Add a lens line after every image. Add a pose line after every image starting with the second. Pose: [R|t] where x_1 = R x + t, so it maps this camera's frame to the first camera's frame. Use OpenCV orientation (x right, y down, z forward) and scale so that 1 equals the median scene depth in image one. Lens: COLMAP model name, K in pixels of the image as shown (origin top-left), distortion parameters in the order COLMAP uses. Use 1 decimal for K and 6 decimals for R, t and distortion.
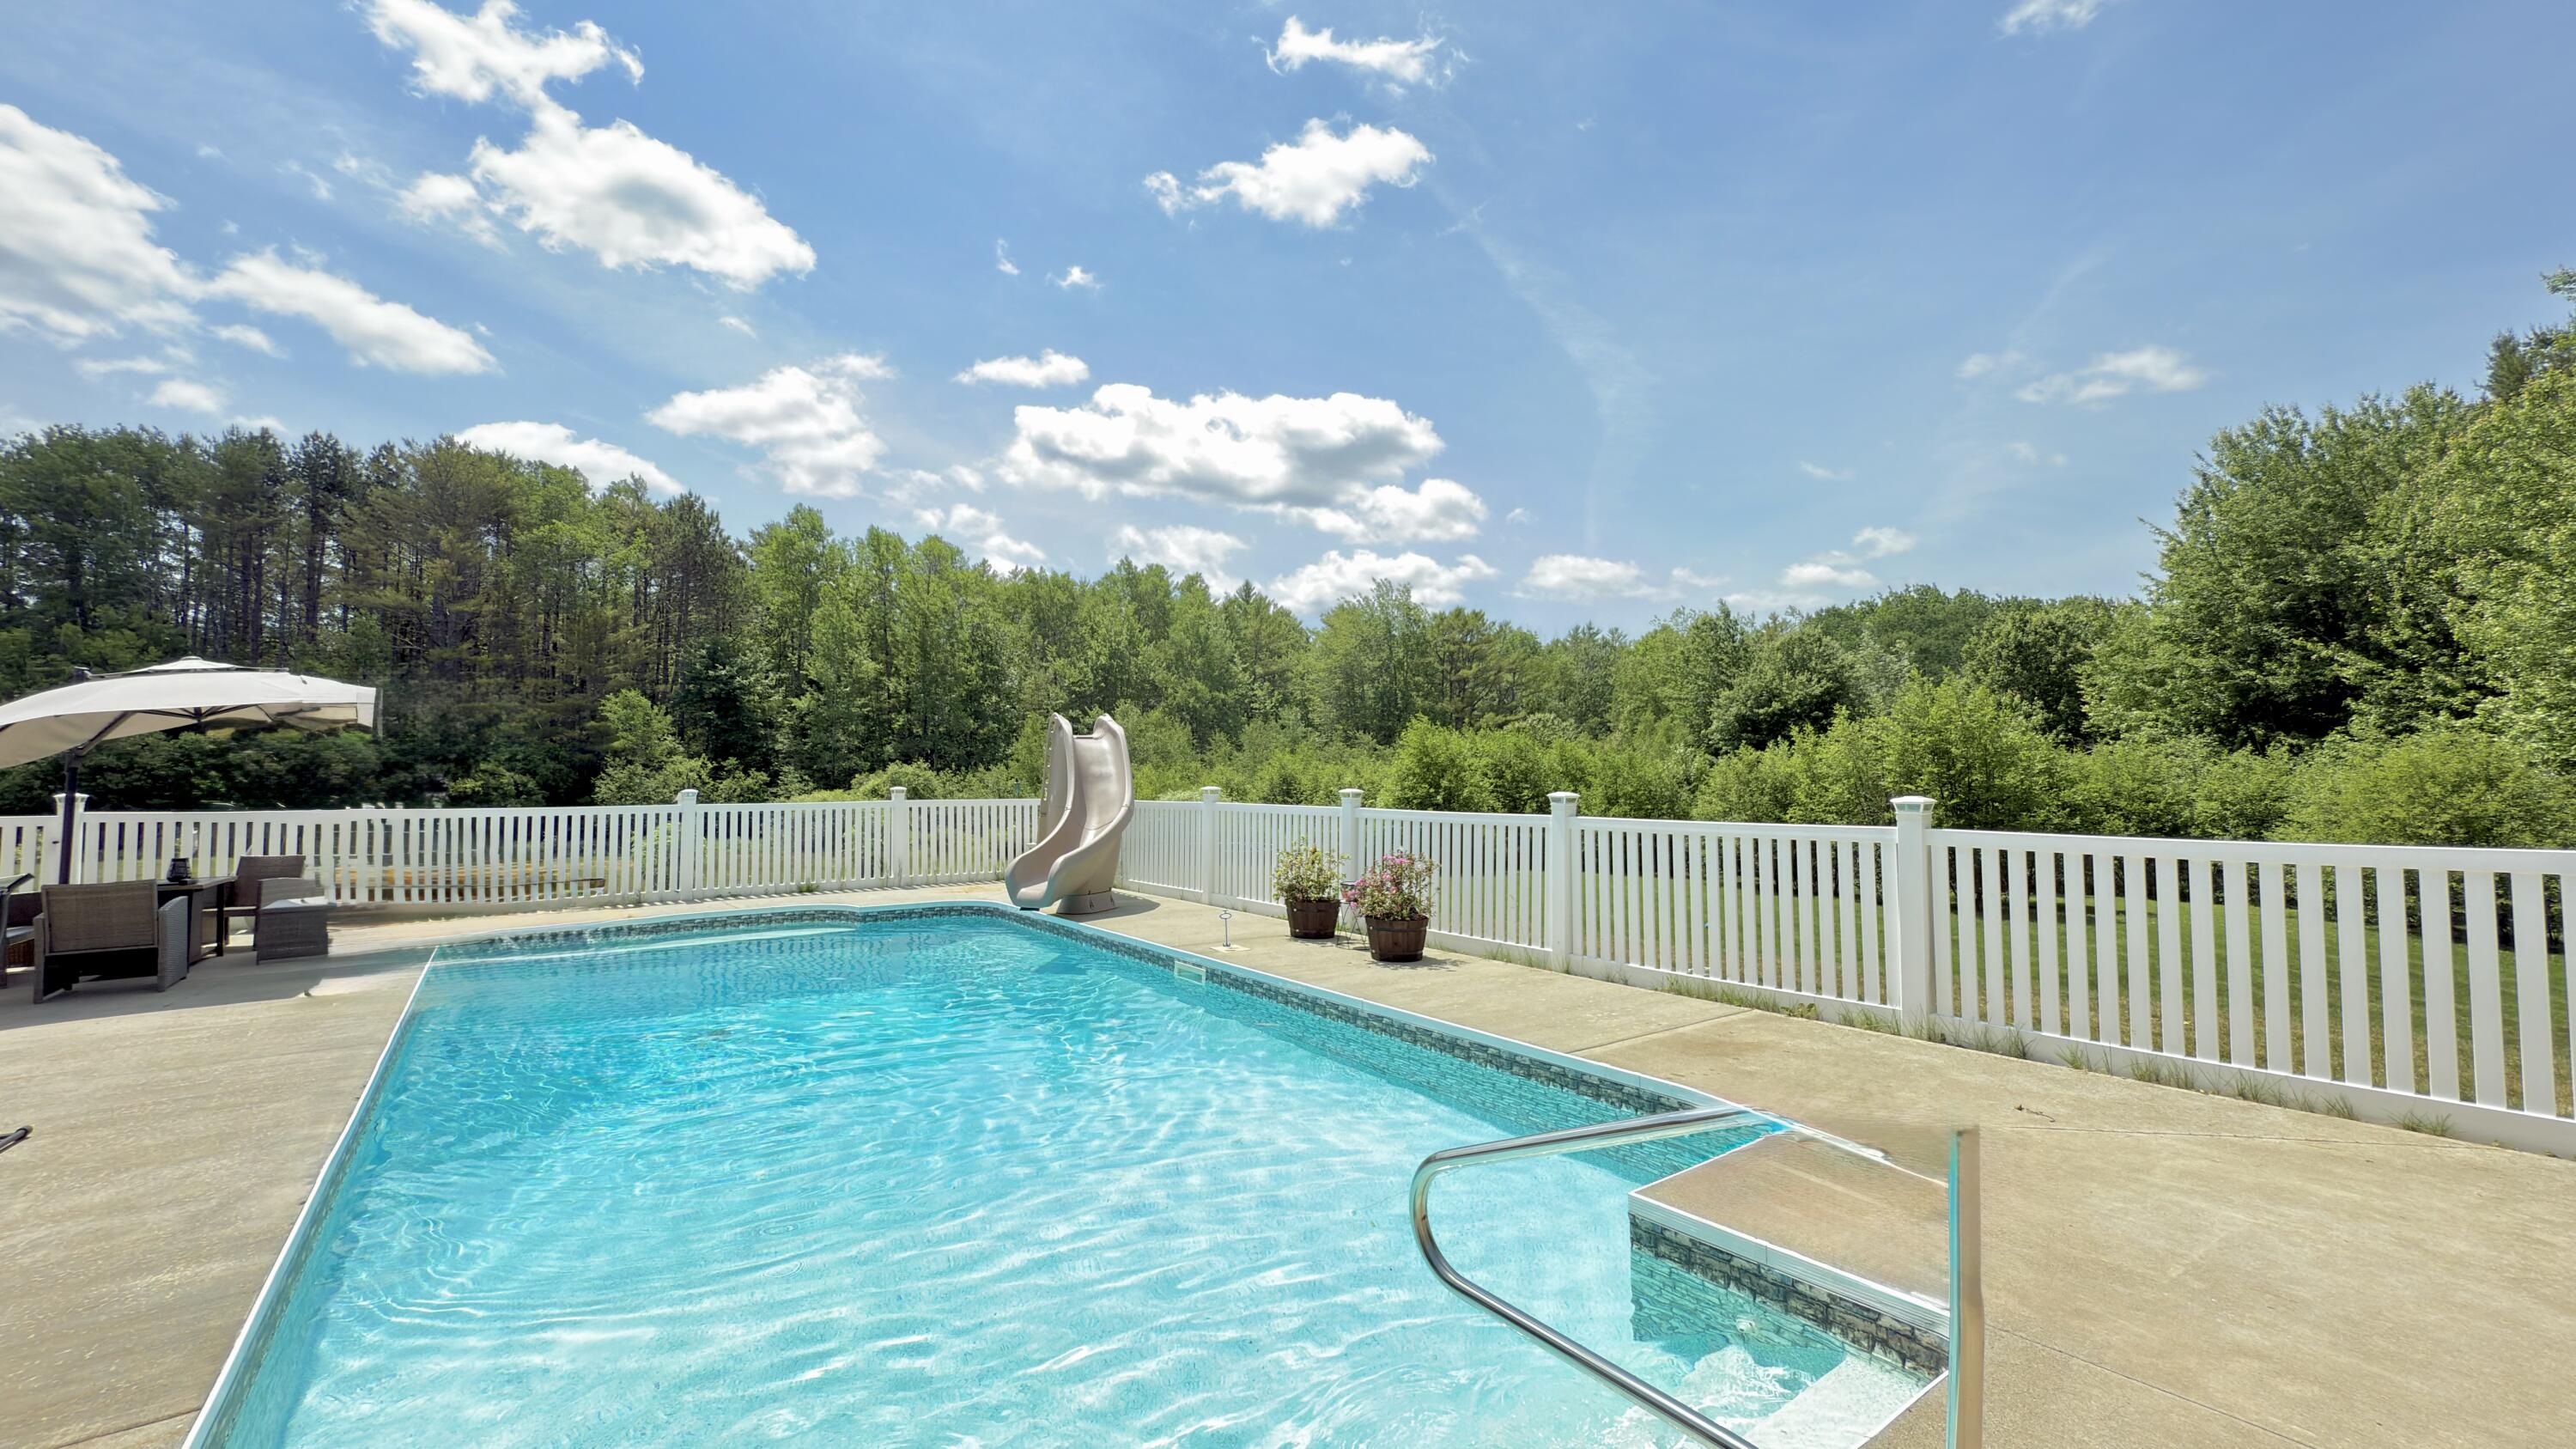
lens RADIAL K [[1024.3, 0, 1294.6], [0, 1024.3, 728.4], [0, 0, 1]] dist [0.000656, -0.000686]
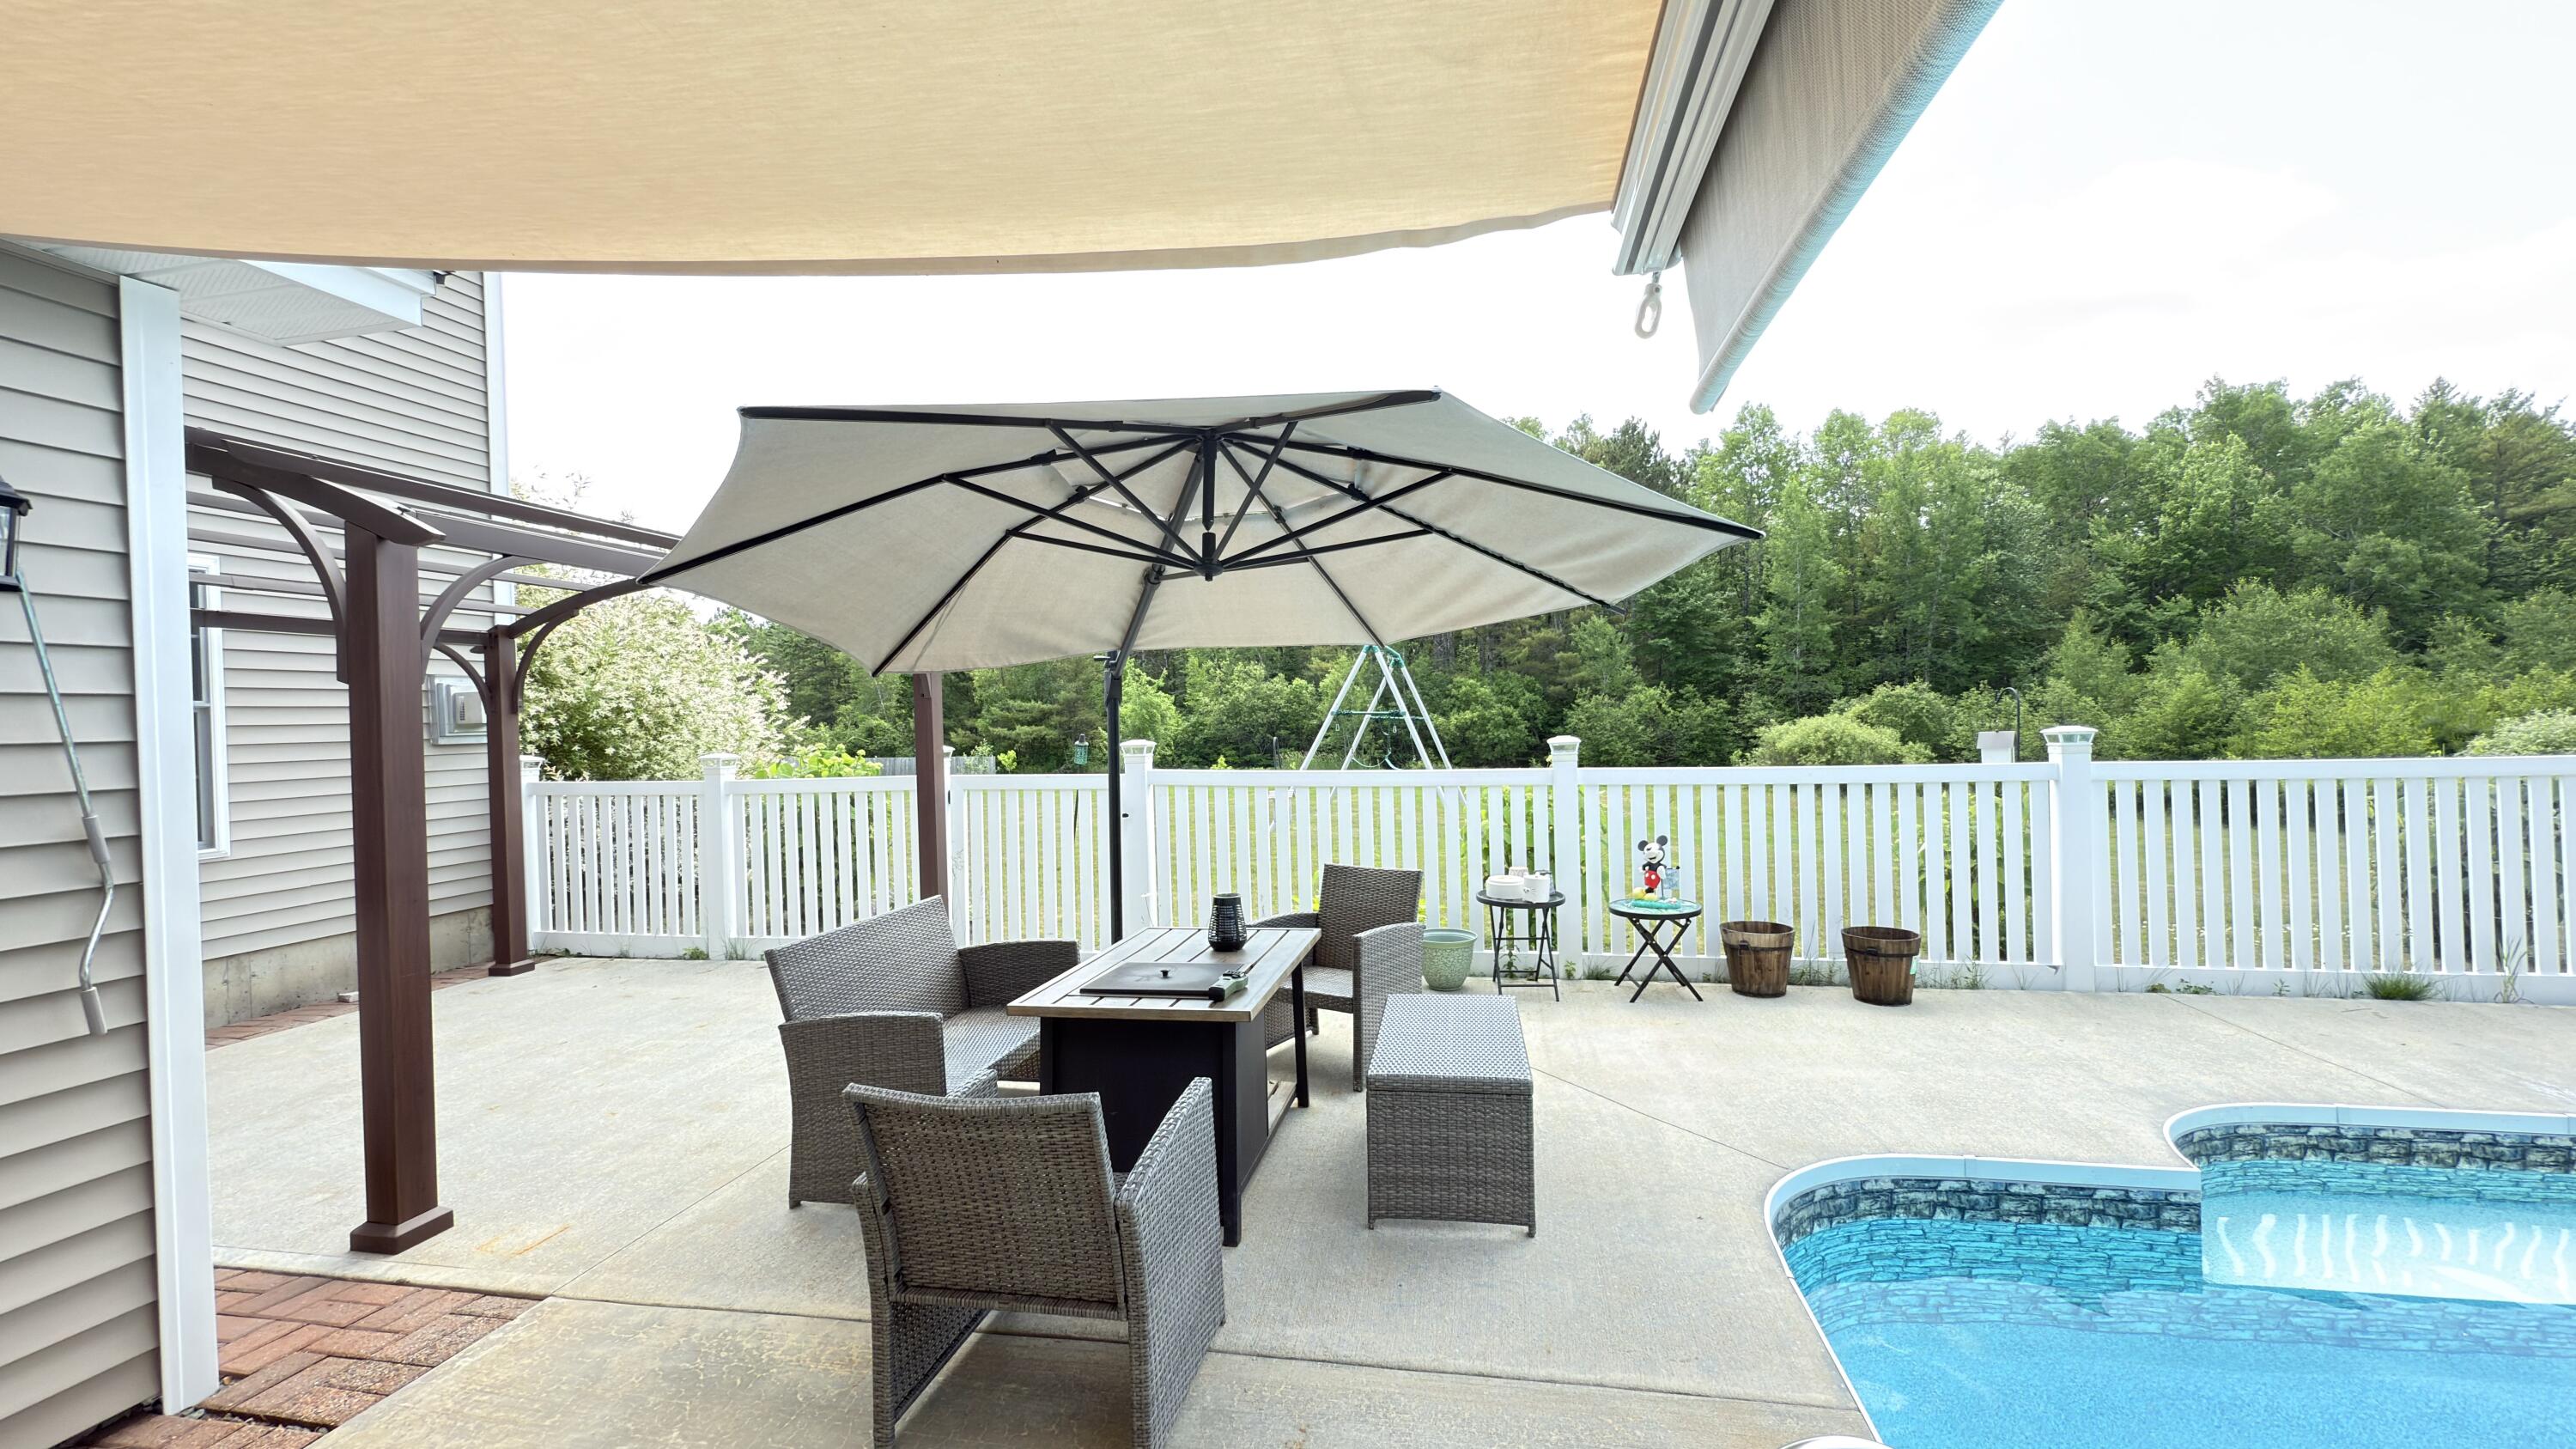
lens RADIAL K [[1024.3, 0, 1277.9], [0, 1024.3, 743.6], [0, 0, 1]] dist [0.000656, -0.000686]
pose [[0.662171, 0.009673, -0.749290, -0.089977], [0.054867, 0.996607, 0.061354, 0.003983], [0.747341, -0.081738, 0.659394, 0.088303]]
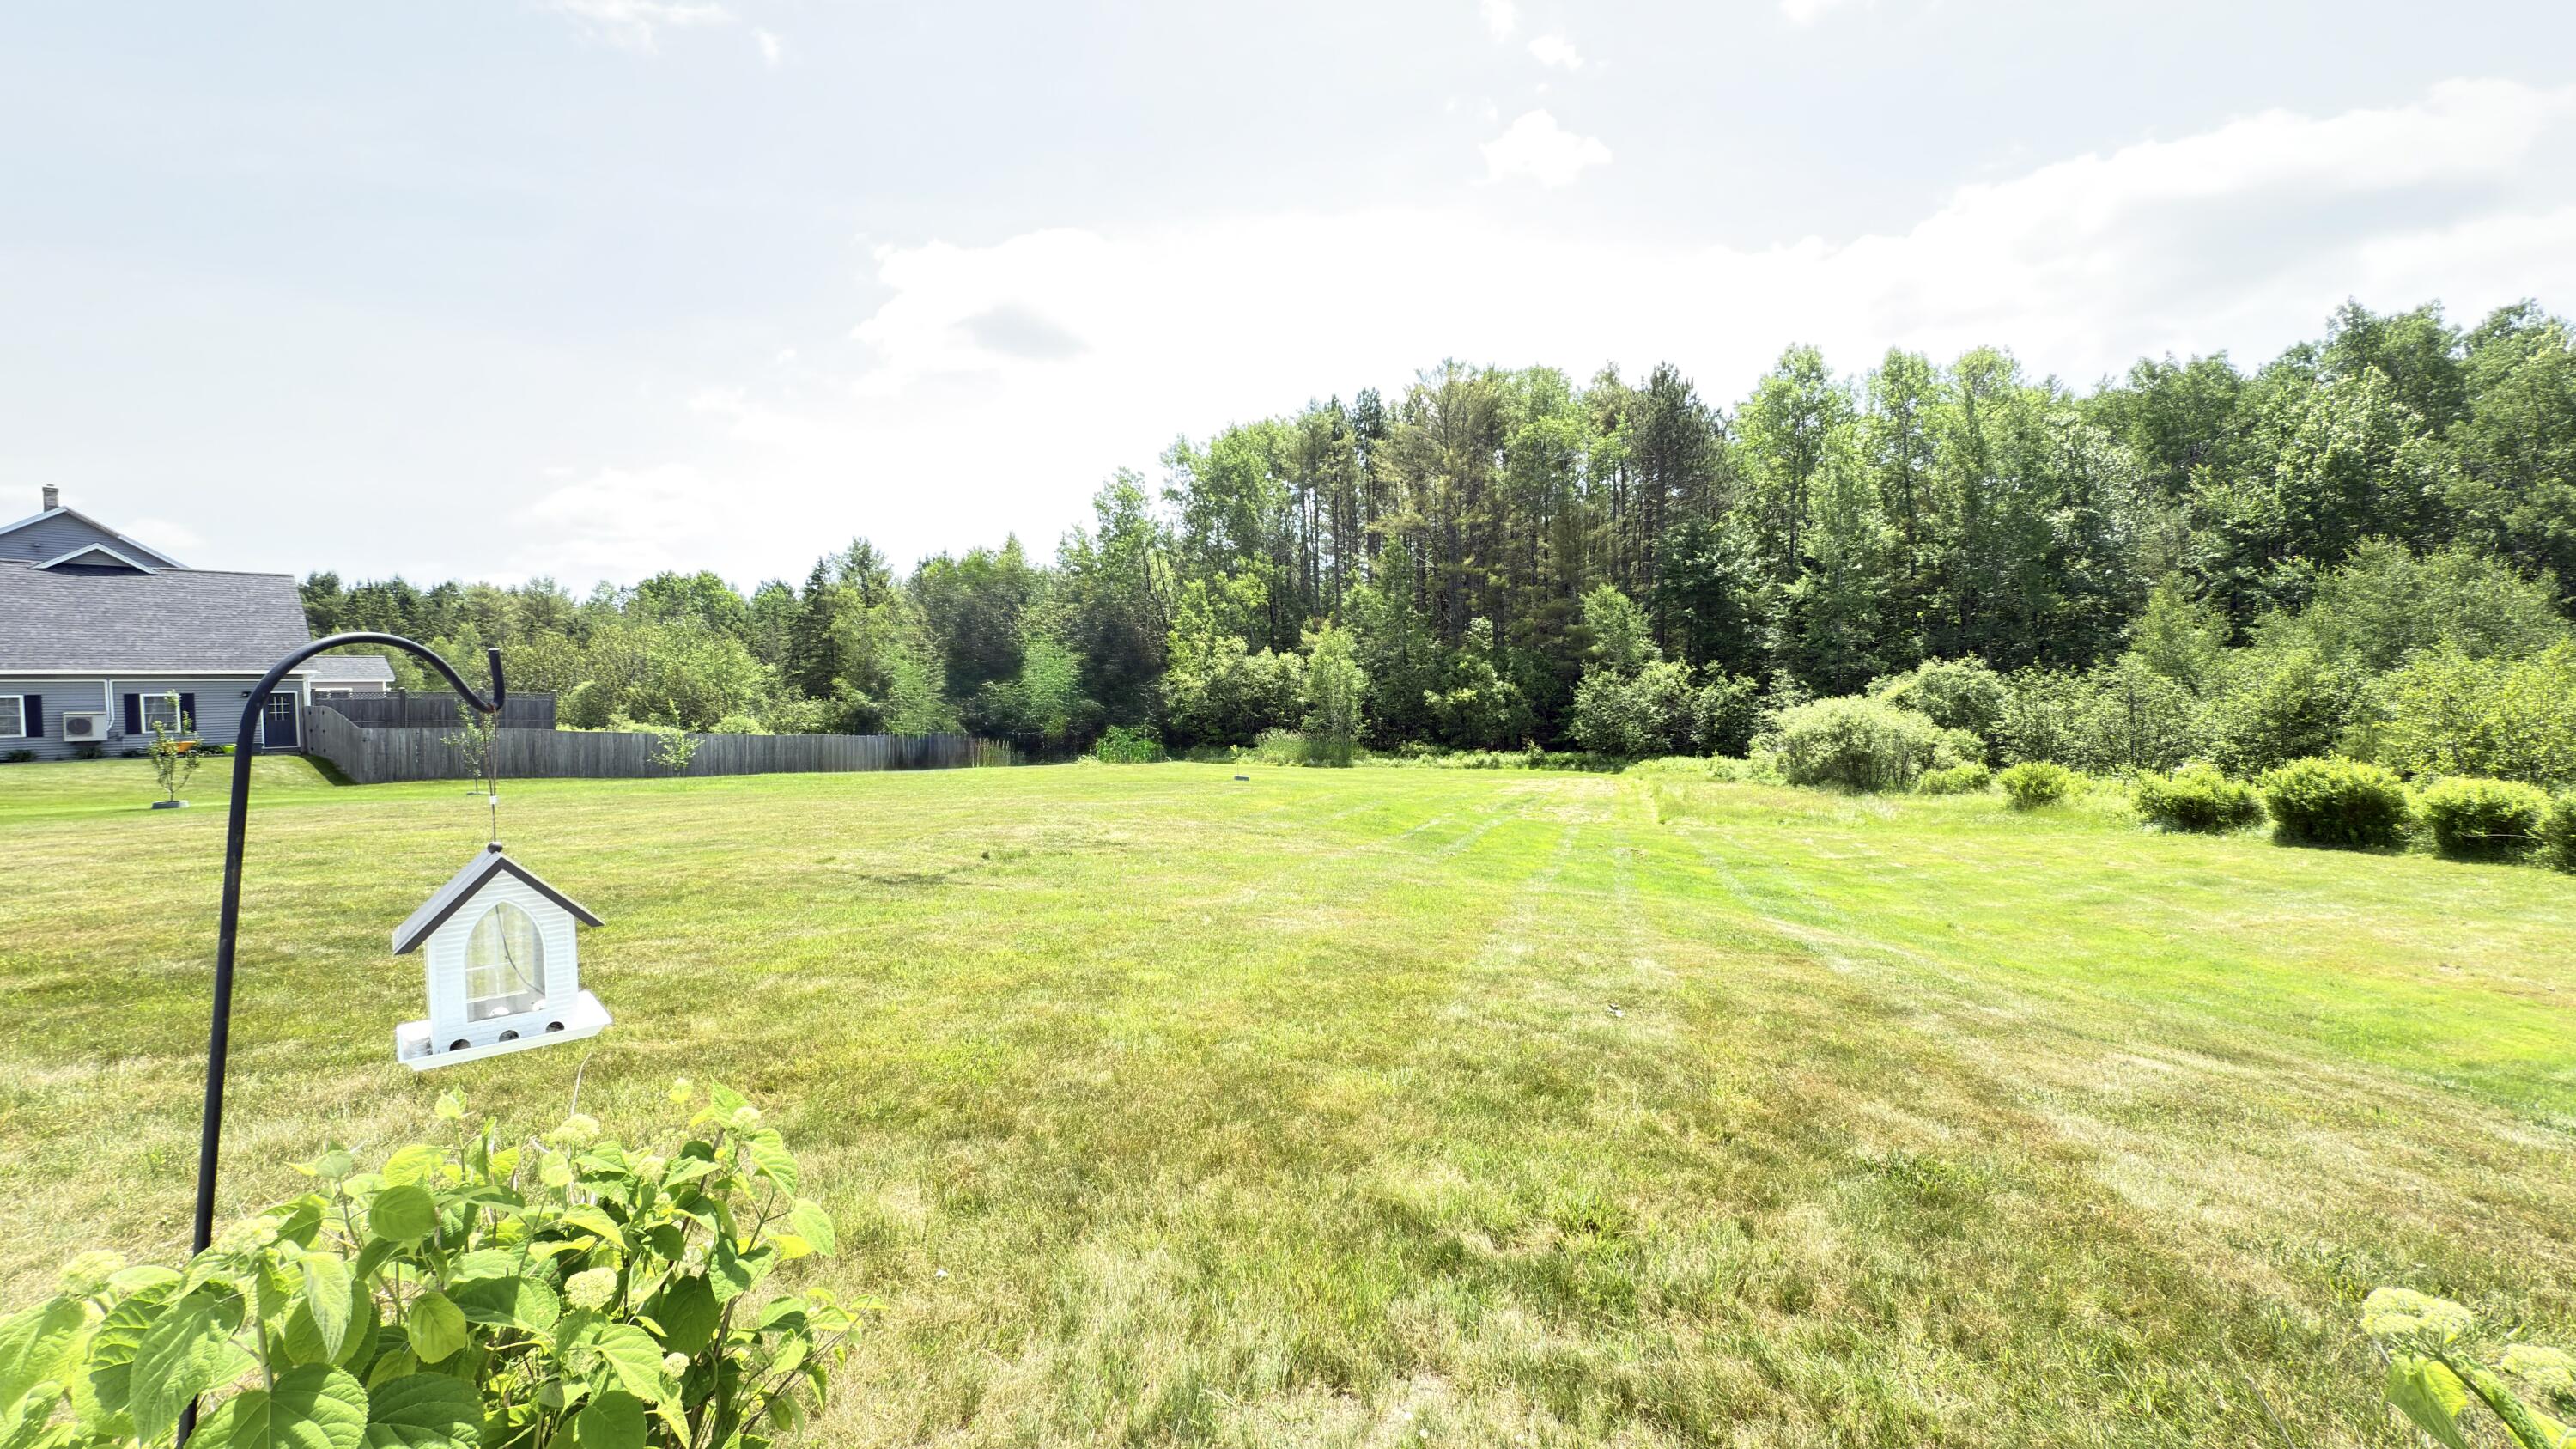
lens RADIAL K [[1024.3, 0, 1276.7], [0, 1024.3, 731.8], [0, 0, 1]] dist [0.000656, -0.000686]
pose [[0.605351, 0.024640, -0.795578, -0.090631], [0.052293, 0.996130, 0.070642, 0.008465], [0.794239, -0.084366, 0.601719, 0.193199]]
